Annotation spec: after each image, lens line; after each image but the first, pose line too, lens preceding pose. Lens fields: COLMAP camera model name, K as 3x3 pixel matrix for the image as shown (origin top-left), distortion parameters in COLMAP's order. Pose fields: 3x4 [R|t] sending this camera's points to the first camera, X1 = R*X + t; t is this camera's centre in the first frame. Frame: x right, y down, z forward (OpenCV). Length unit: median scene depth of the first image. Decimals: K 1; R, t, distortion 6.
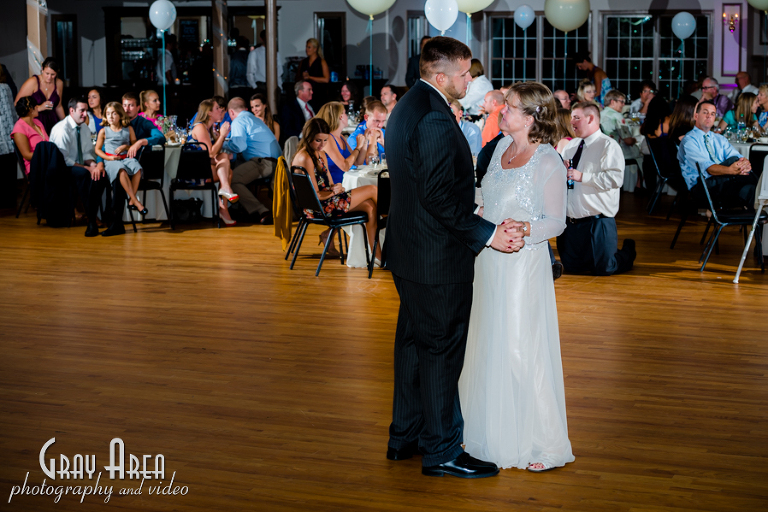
lens RADIAL K [[1600.6, 0, 384.8], [0, 1600.6, 243.2], [0, 0, 1]] dist [-0.040403, -0.349004]
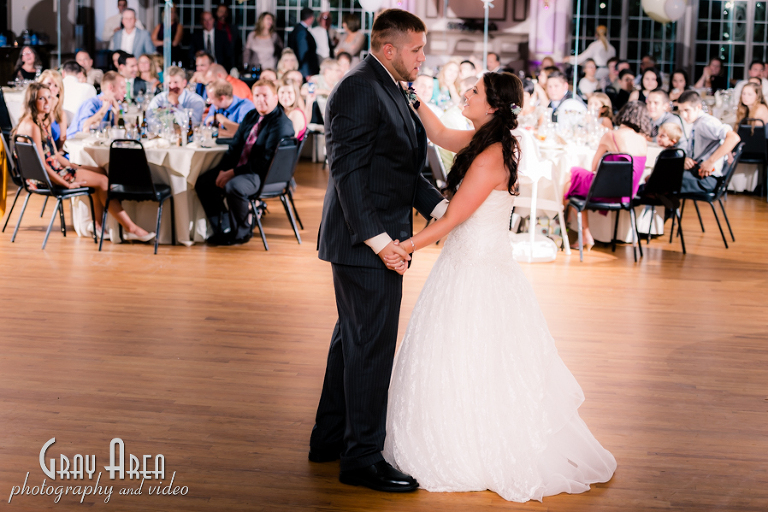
lens RADIAL K [[1600.6, 0, 384.8], [0, 1600.6, 243.2], [0, 0, 1]] dist [-0.040403, -0.349004]
pose [[0.966379, -0.005024, 0.257074, -0.102710], [-0.000096, 0.999802, 0.019901, -0.002353], [-0.257123, -0.019257, 0.966187, 0.023412]]
